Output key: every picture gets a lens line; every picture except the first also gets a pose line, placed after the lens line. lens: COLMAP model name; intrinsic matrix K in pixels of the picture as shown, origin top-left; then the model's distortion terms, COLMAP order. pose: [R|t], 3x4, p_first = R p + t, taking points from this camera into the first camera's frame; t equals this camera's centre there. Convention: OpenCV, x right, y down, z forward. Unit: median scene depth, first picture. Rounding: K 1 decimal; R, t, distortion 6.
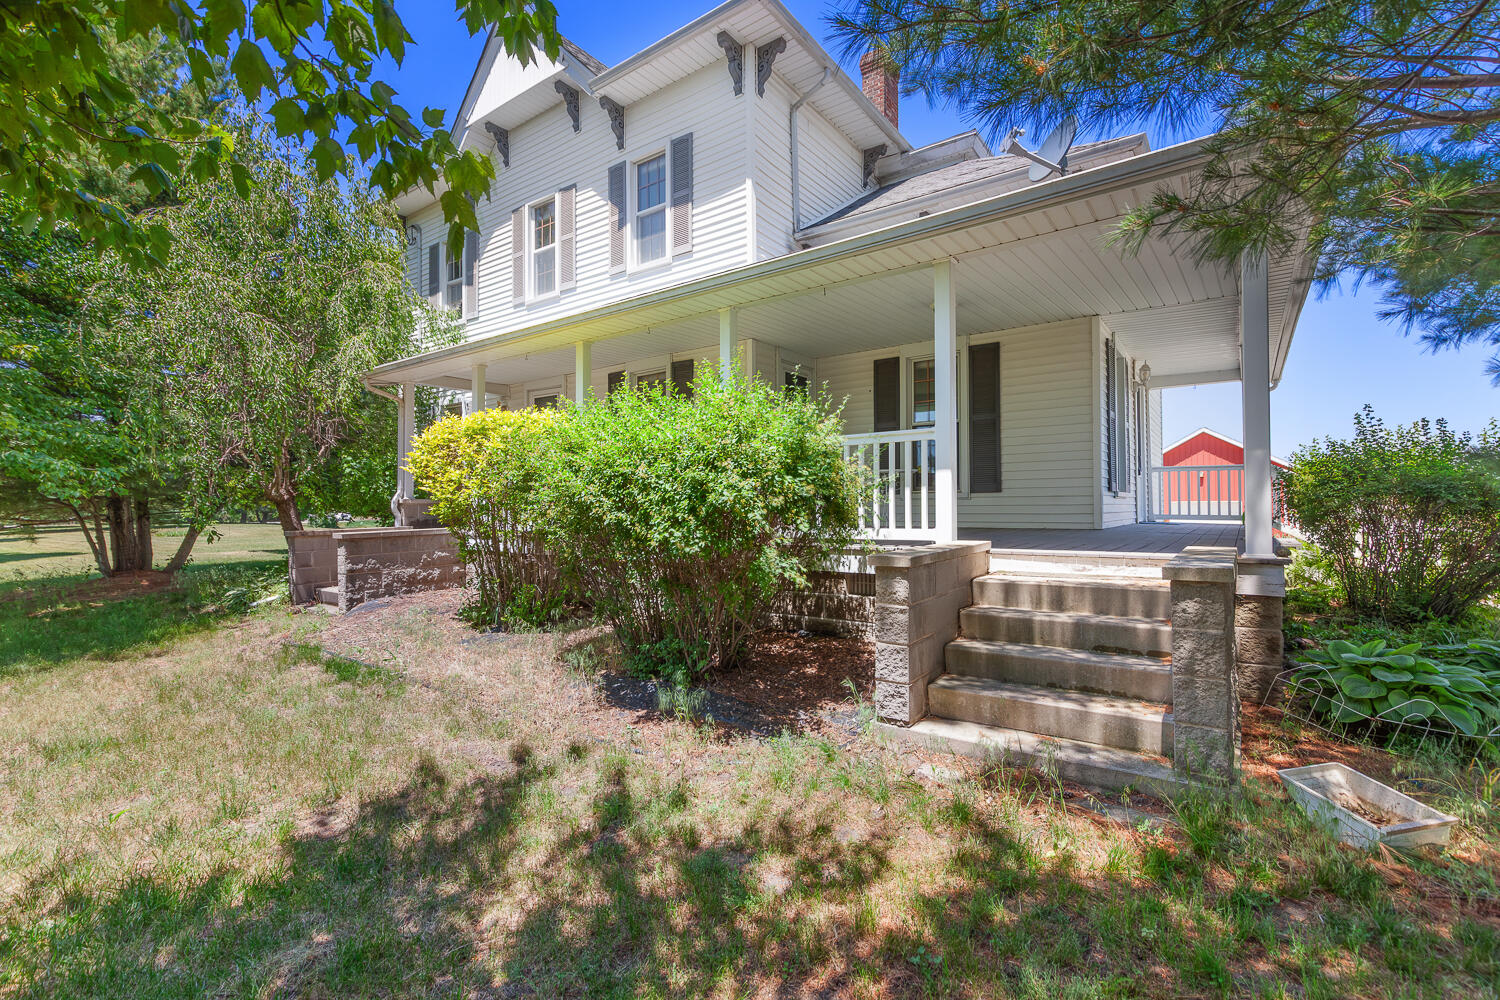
lens RADIAL K [[681.0, 0, 749.2], [0, 681.0, 500.4], [0, 0, 1]] dist [0.003172, 0.000122]
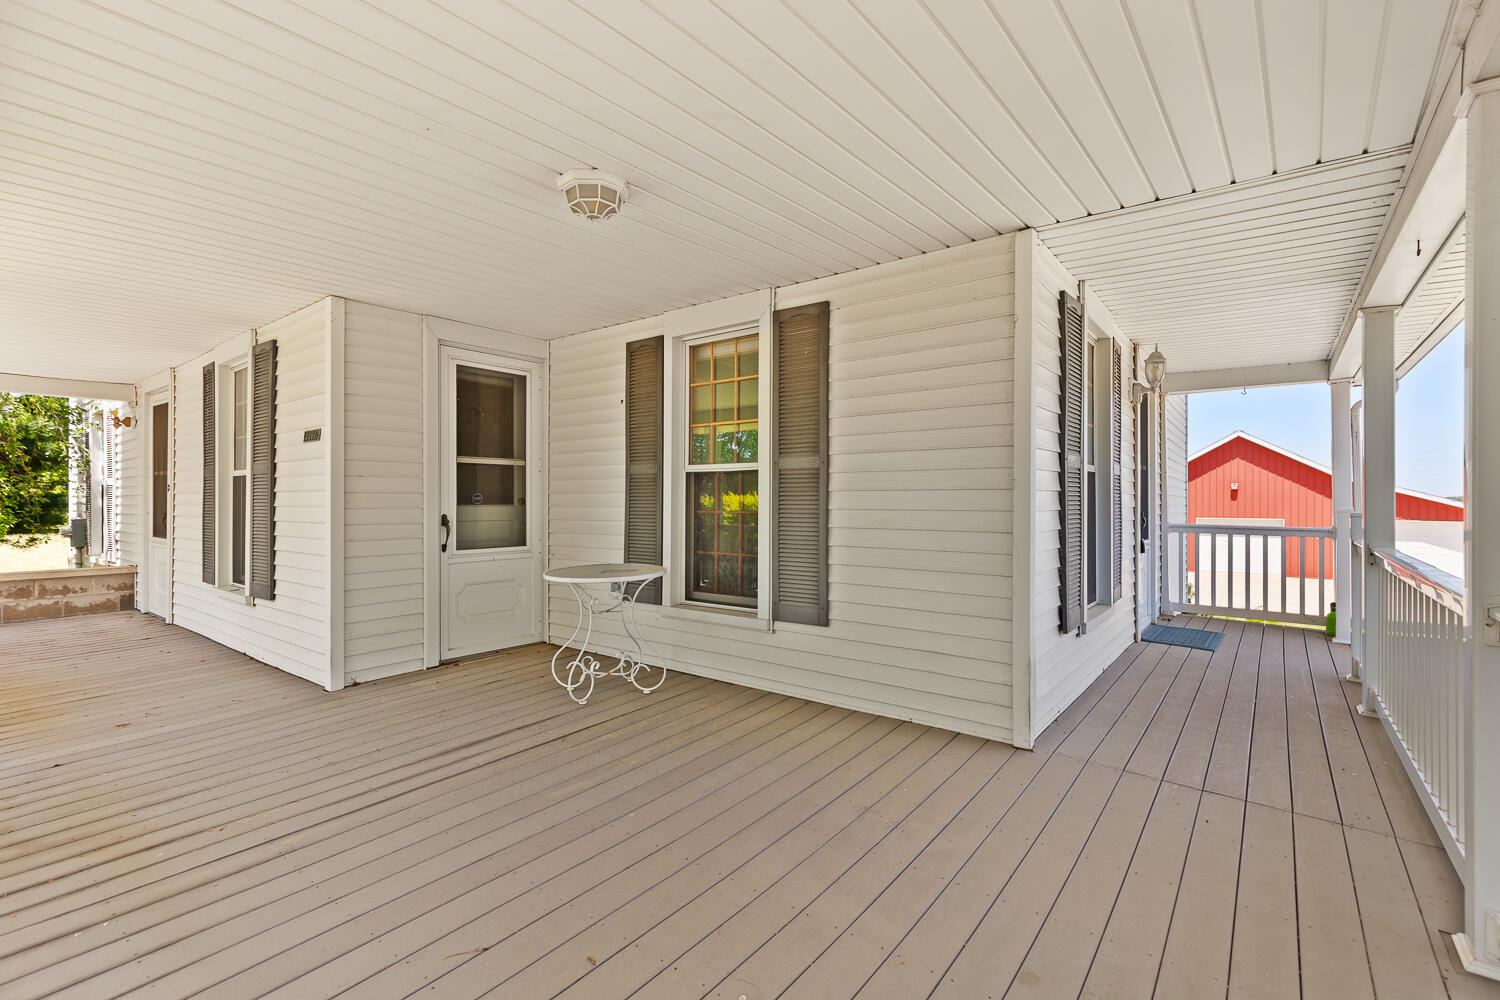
lens RADIAL K [[681.0, 0, 751.6], [0, 681.0, 498.4], [0, 0, 1]] dist [0.003172, 0.000122]
pose [[0.999678, 0.008031, -0.024068, 0.293619], [-0.007714, 0.999883, 0.013242, -0.093800], [0.024172, -0.013052, 0.999623, 0.481695]]
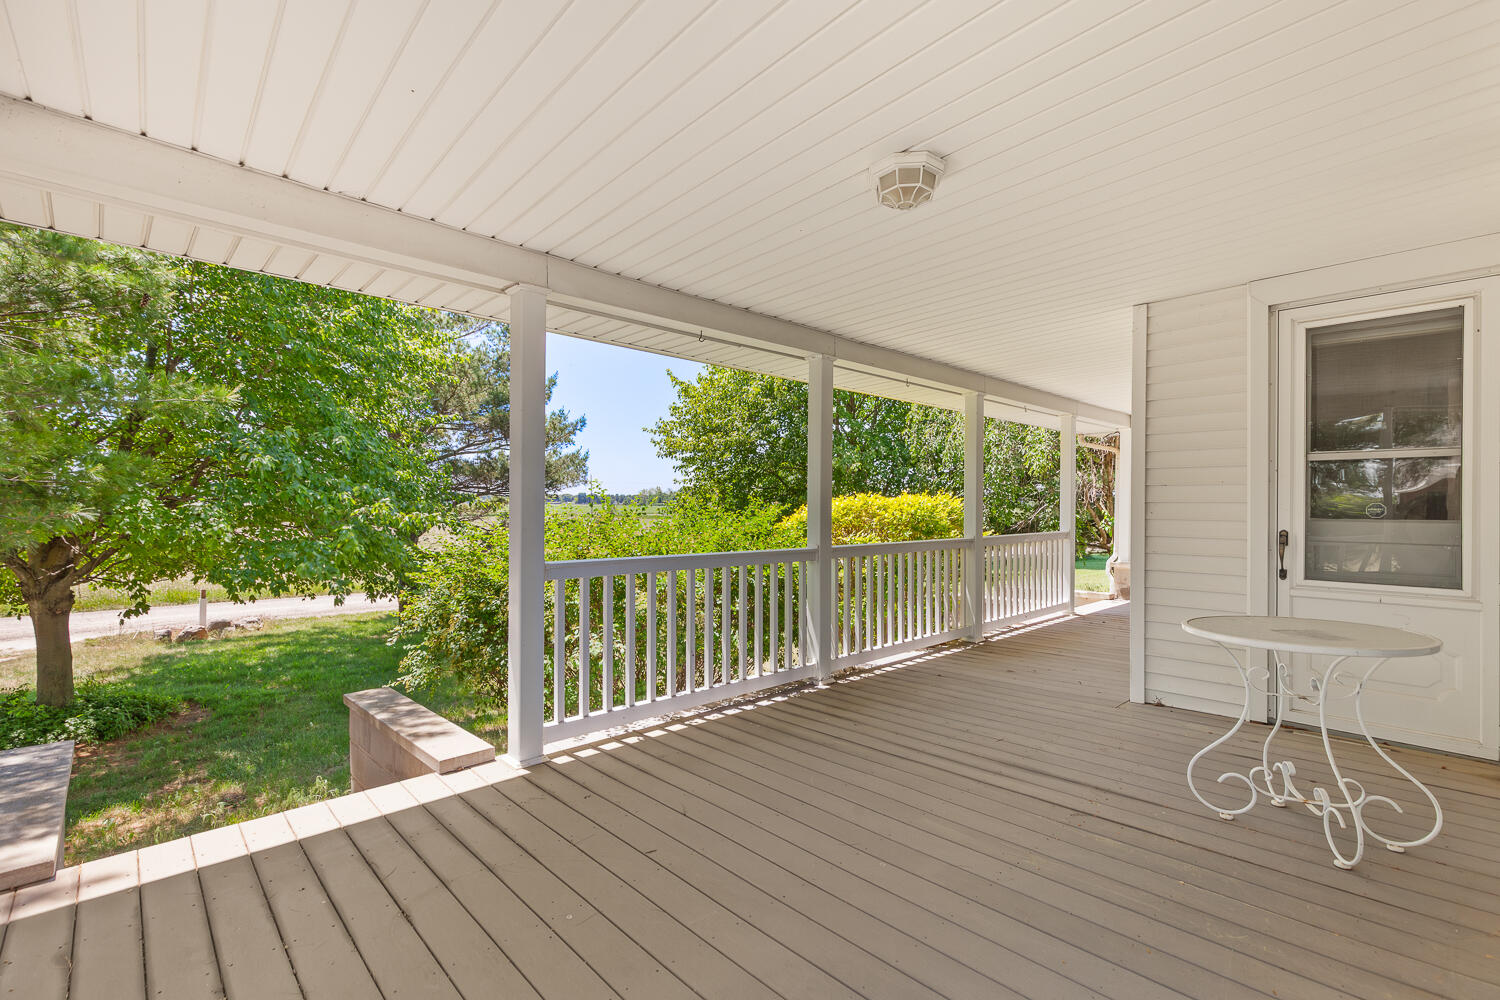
lens RADIAL K [[681.0, 0, 751.6], [0, 681.0, 506.8], [0, 0, 1]] dist [0.003172, 0.000122]
pose [[-0.187389, 0.009862, -0.982236, 0.556473], [0.013745, 0.999878, 0.007417, -0.093996], [0.982190, -0.012111, -0.187502, 0.848477]]
